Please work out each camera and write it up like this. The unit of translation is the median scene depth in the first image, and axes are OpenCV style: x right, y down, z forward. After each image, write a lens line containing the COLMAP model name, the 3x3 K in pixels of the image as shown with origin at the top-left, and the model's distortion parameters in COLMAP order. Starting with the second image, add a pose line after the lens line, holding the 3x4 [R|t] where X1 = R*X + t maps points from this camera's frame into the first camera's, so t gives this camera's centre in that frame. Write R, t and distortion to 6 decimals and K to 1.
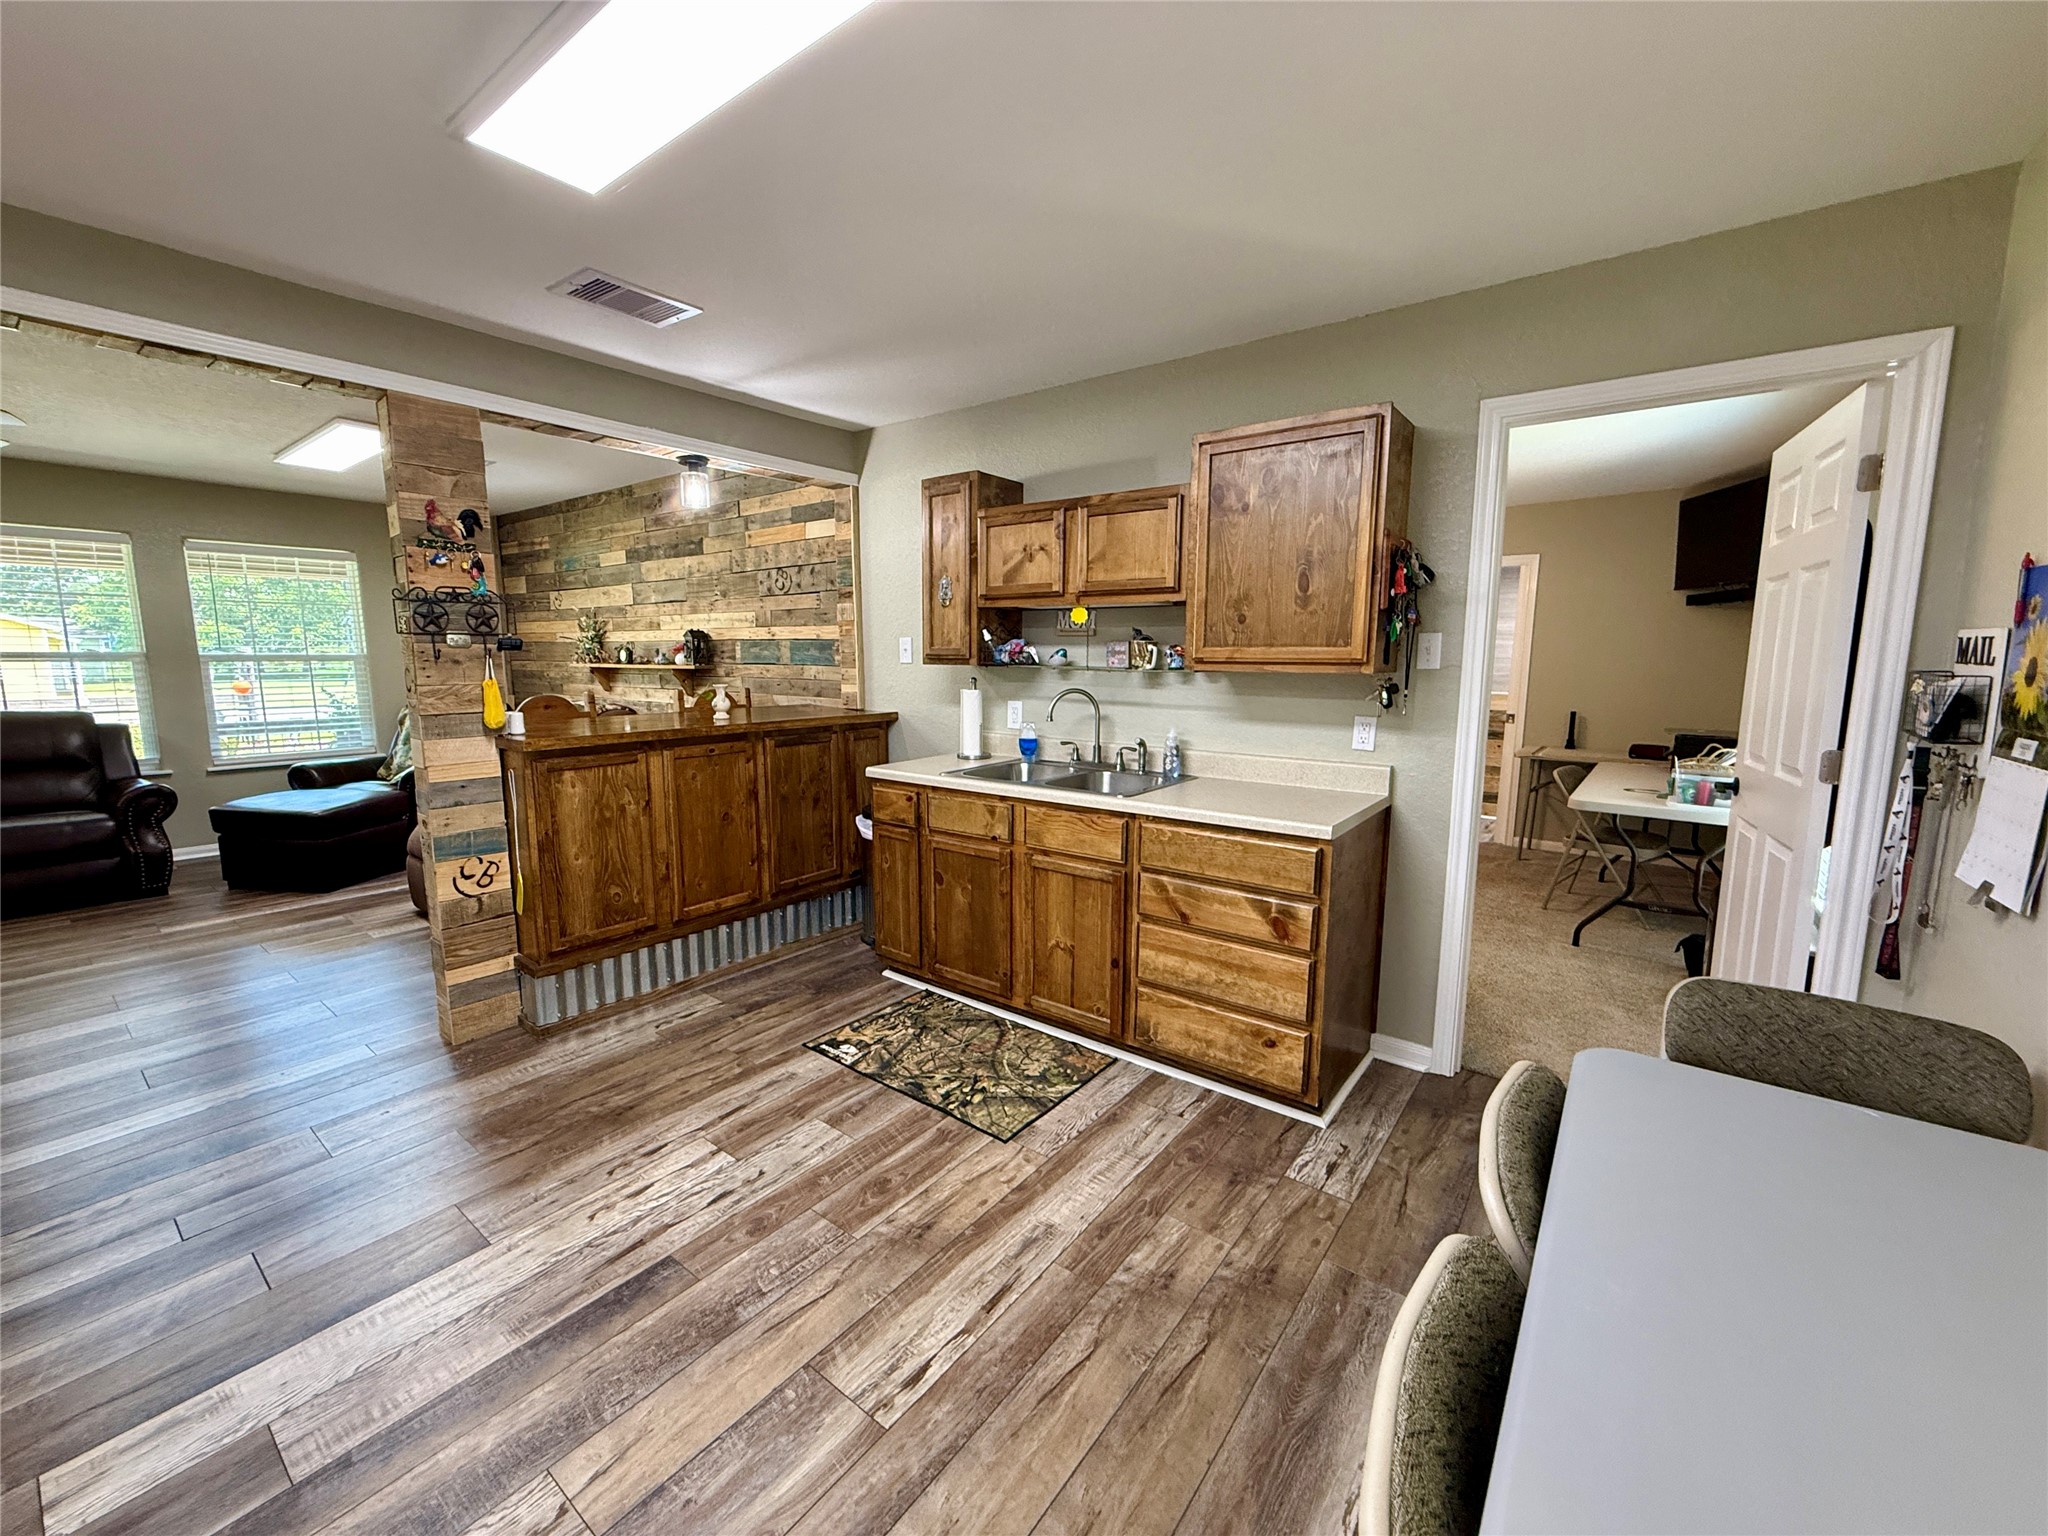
lens RADIAL K [[822.3, 0, 1012.4], [0, 822.3, 764.7], [0, 0, 1]] dist [0.000027, -0.000245]
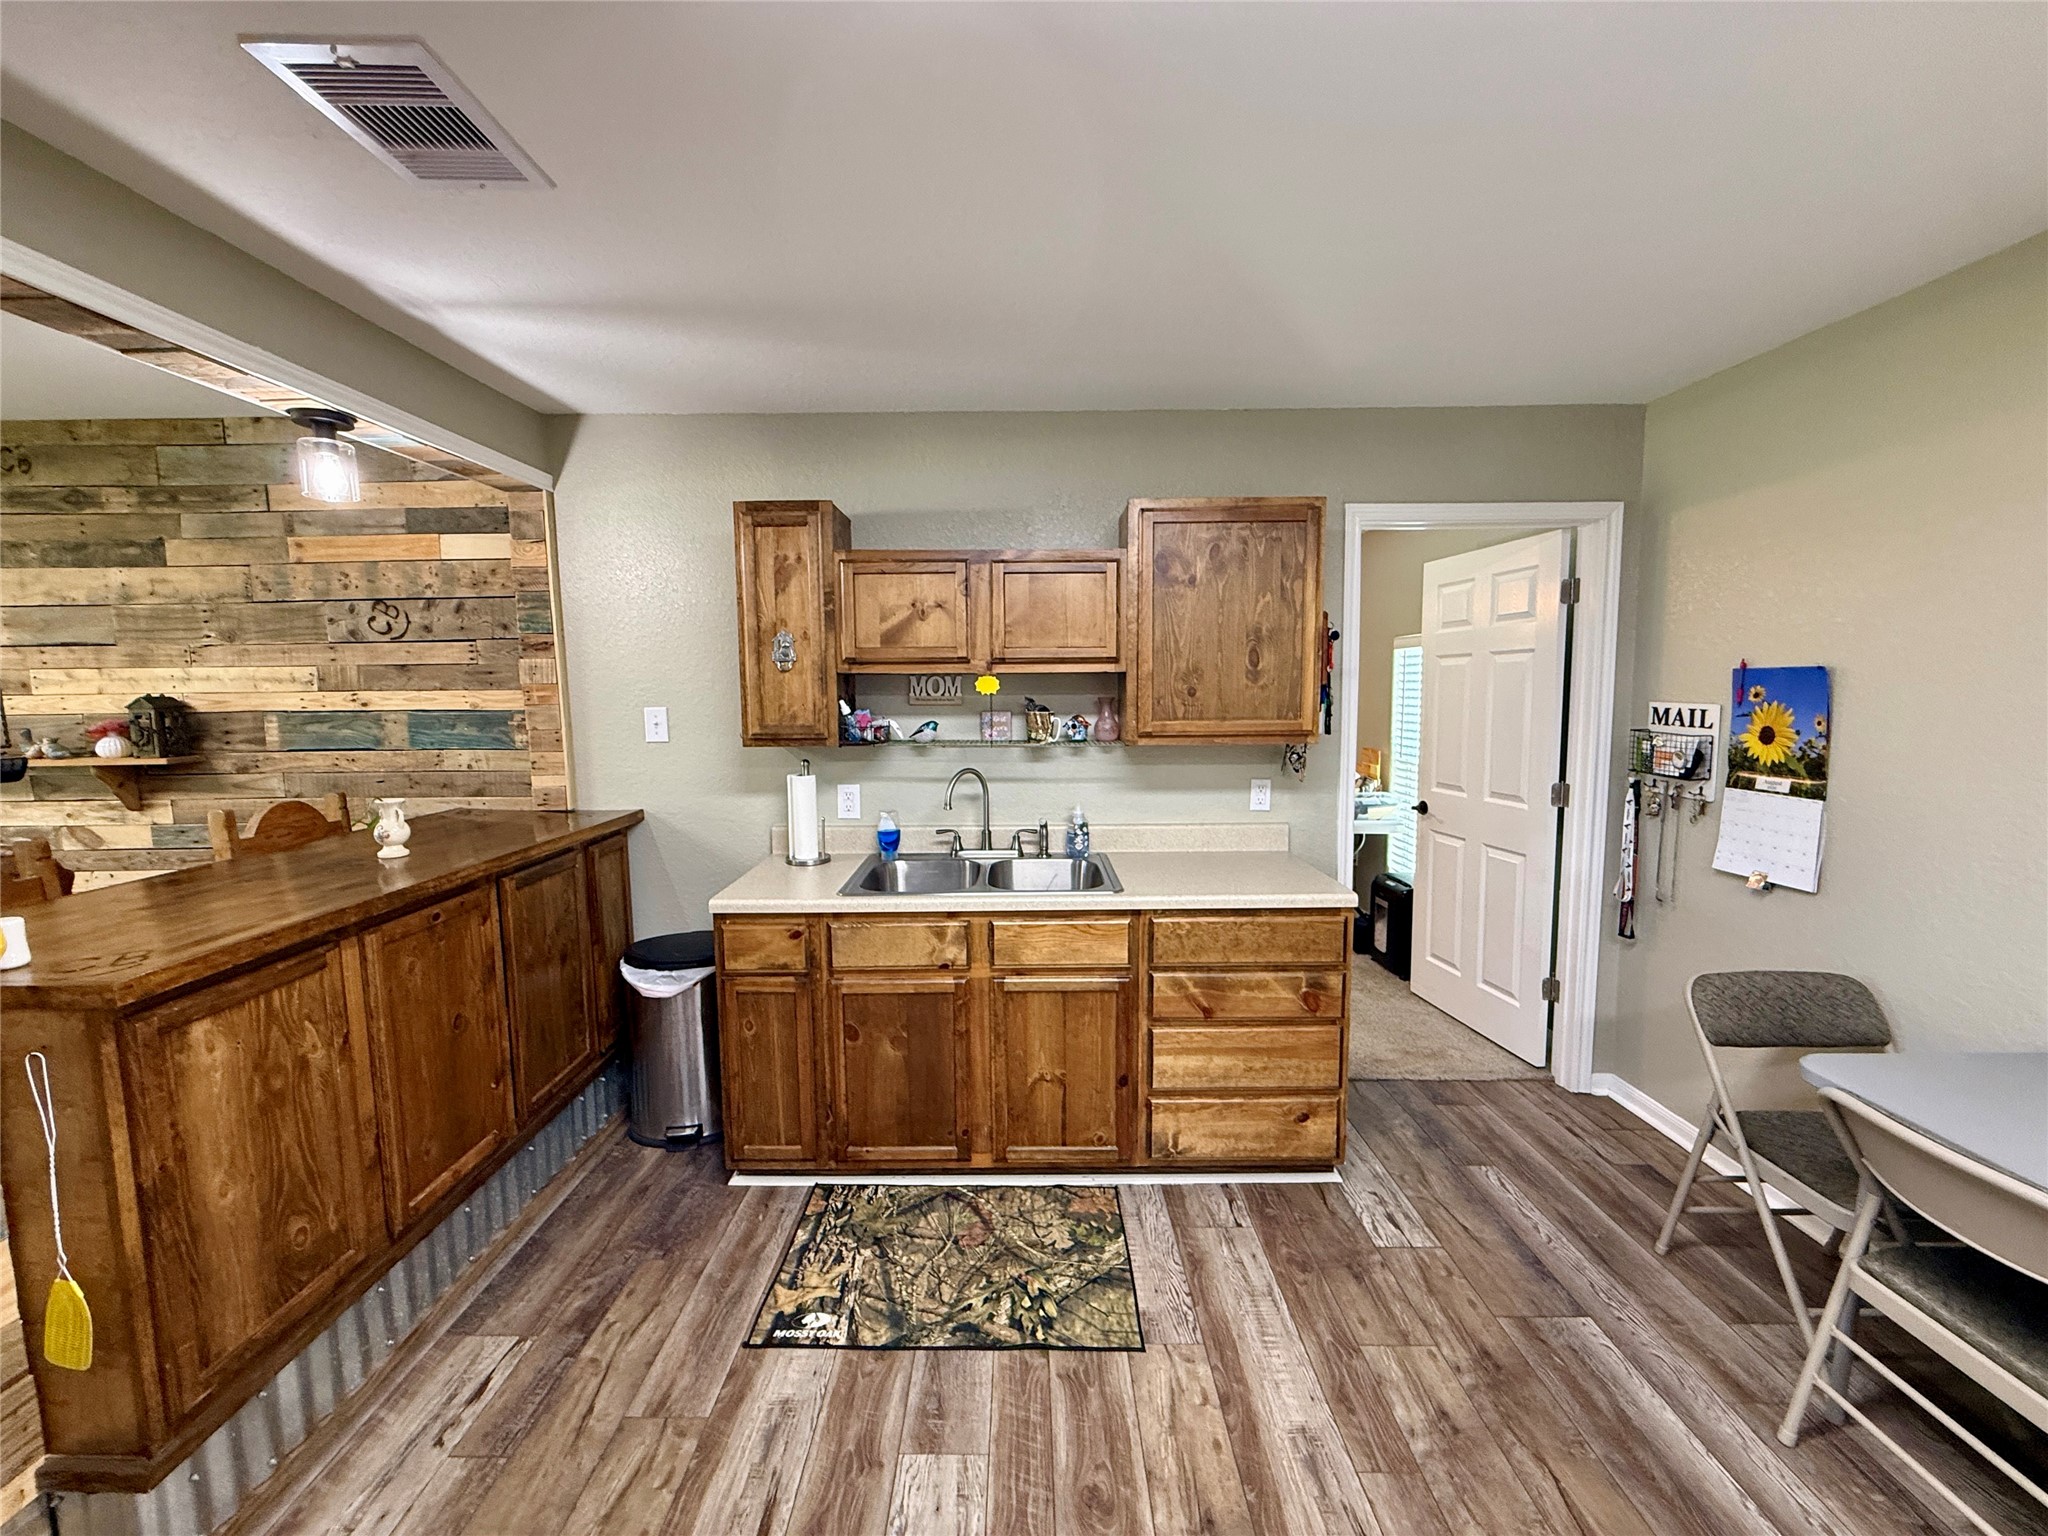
lens RADIAL K [[822.3, 0, 1015.7], [0, 822.3, 765.7], [0, 0, 1]] dist [0.000027, -0.000245]
pose [[0.793975, -0.071850, 0.603690, -0.411841], [0.095008, 0.995455, -0.006478, -0.087471], [-0.600481, 0.062499, 0.797193, 0.296135]]
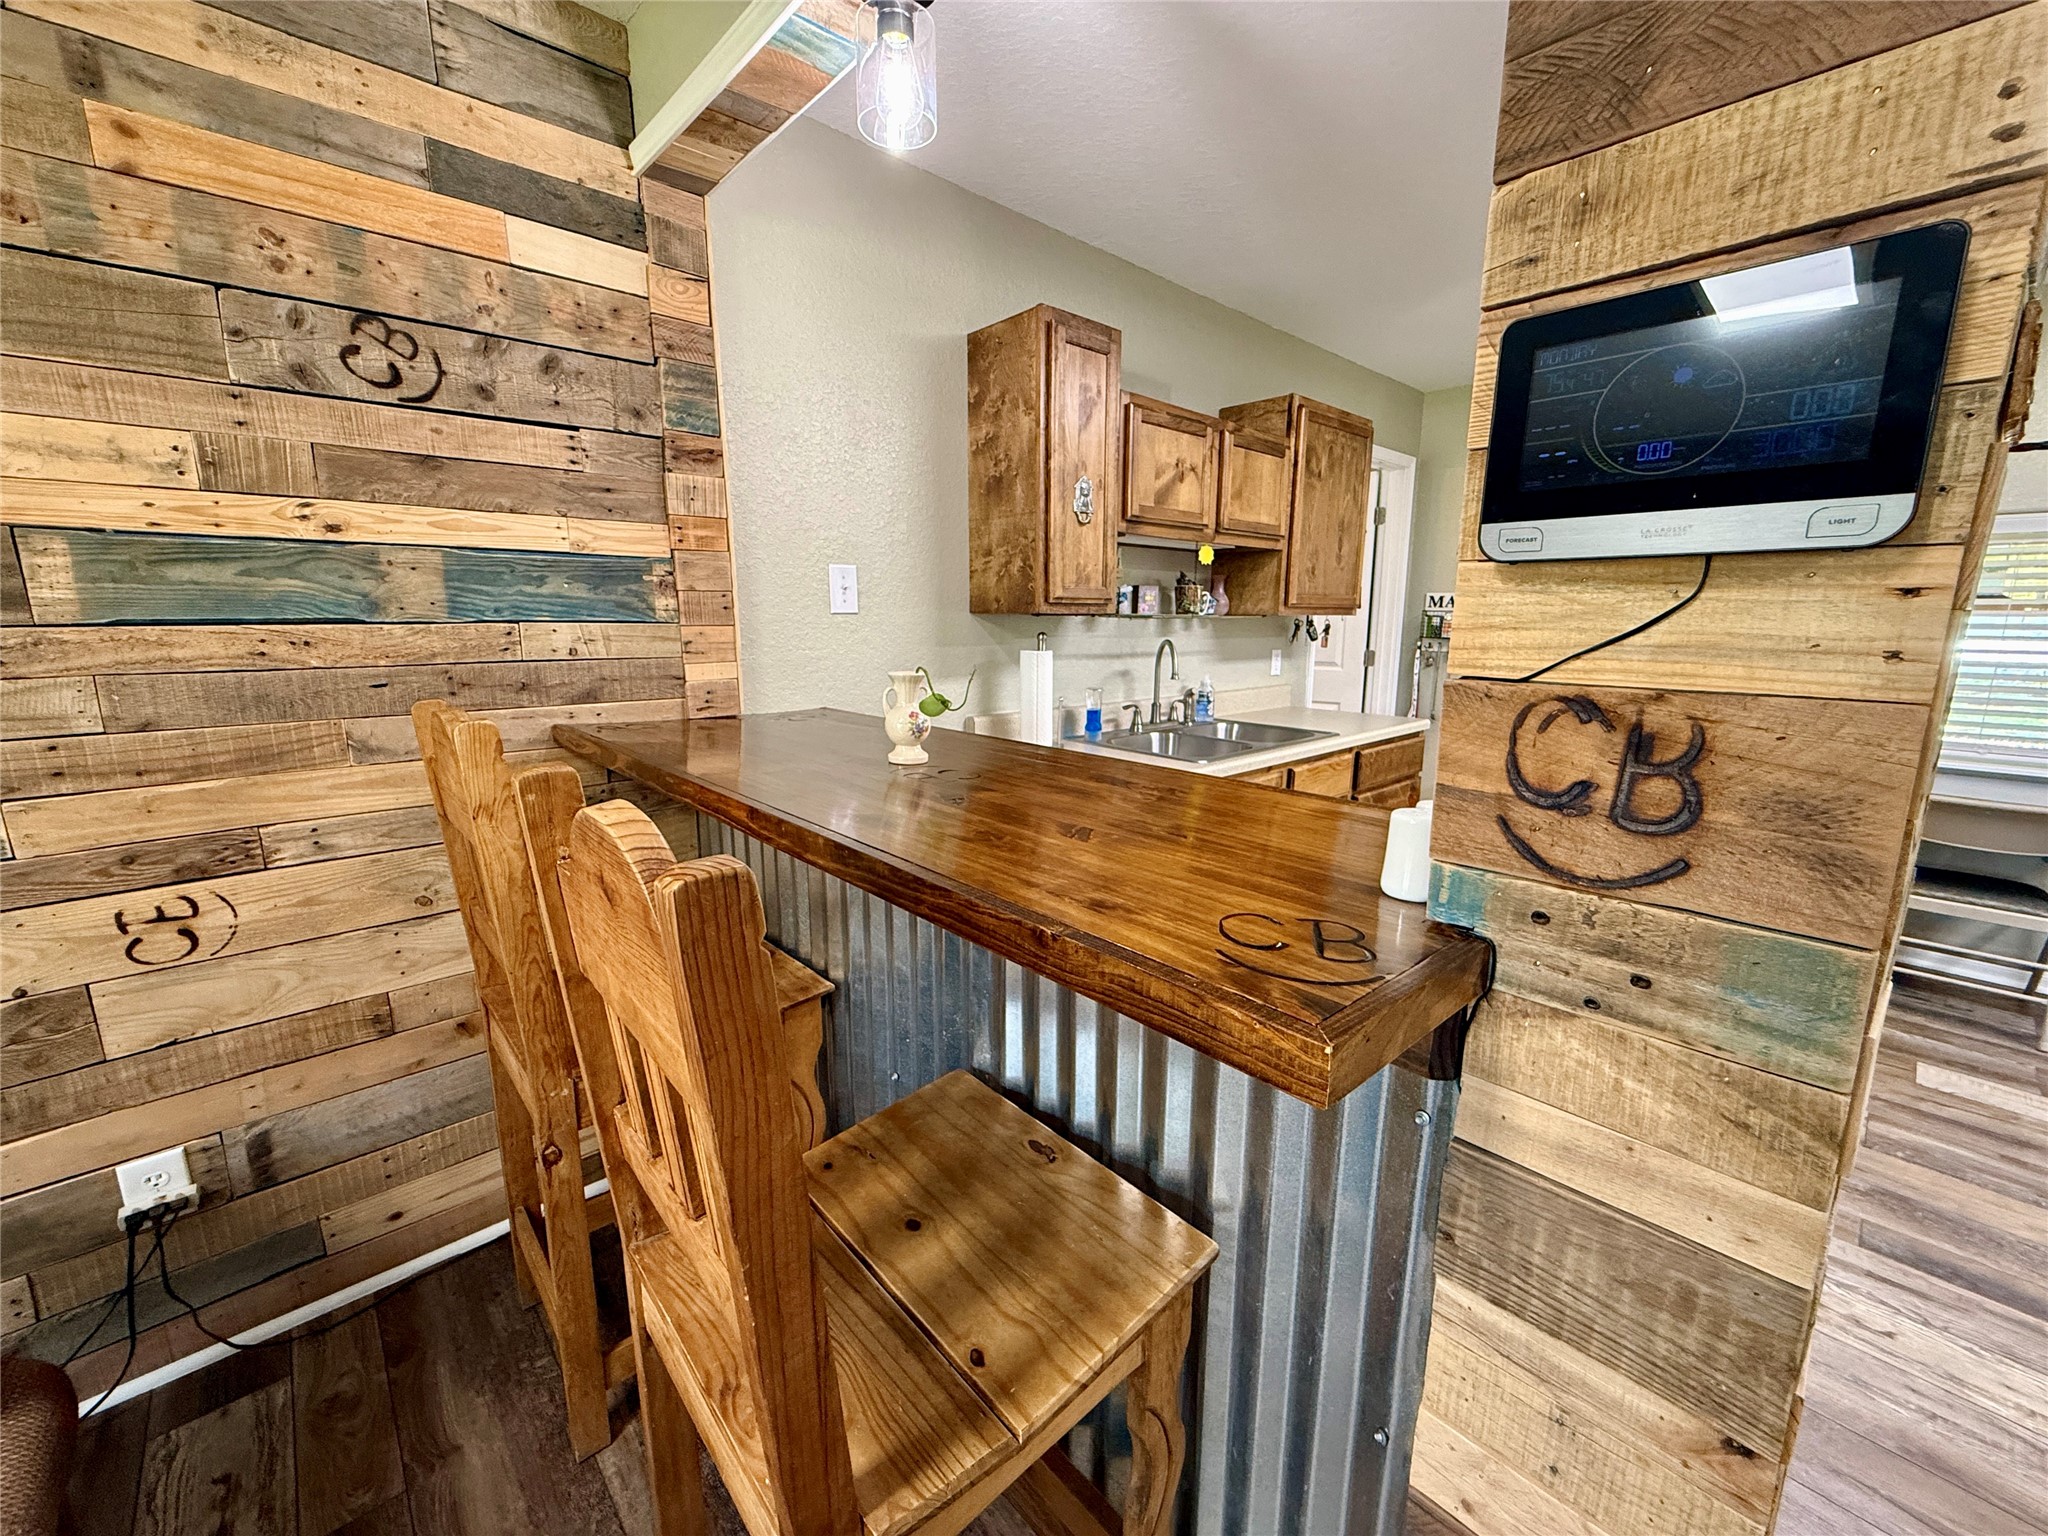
lens RADIAL K [[822.3, 0, 1017.8], [0, 822.3, 766.0], [0, 0, 1]] dist [0.000027, -0.000245]
pose [[0.167267, -0.186875, 0.968039, -0.834366], [0.128918, 0.977587, 0.166443, -0.130354], [-0.977447, 0.096957, 0.187609, 1.033199]]
